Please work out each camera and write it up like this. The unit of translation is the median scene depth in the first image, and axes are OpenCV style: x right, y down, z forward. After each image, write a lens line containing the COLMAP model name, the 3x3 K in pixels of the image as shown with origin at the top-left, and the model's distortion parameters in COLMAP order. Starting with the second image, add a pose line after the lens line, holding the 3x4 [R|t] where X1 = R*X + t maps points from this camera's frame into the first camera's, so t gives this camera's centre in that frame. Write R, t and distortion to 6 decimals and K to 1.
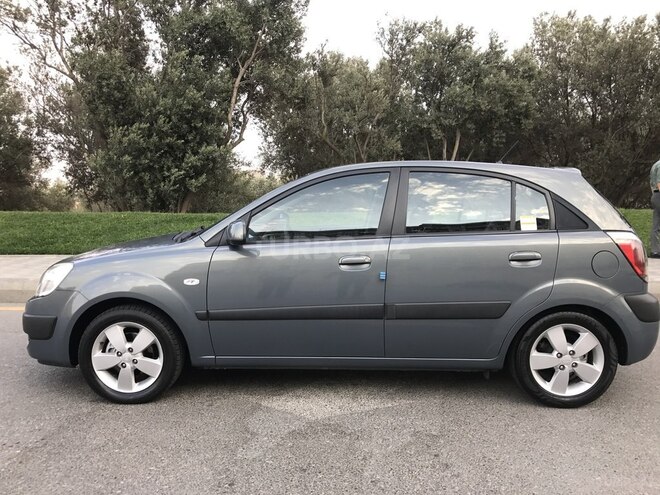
lens RADIAL K [[539.8, 0, 330.0], [0, 539.8, 247.5], [0, 0, 1]] dist [0.005287, 0.001198]
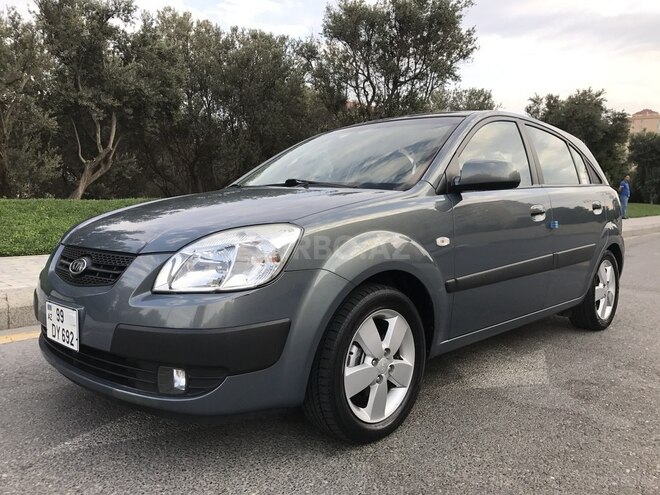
lens RADIAL K [[539.8, 0, 330.0], [0, 539.8, 247.5], [0, 0, 1]] dist [0.005287, 0.001198]
pose [[0.684048, -0.054722, 0.727382, -0.226944], [0.059453, 0.998047, 0.019174, 0.012424], [-0.727010, 0.030129, 0.685965, 0.155377]]
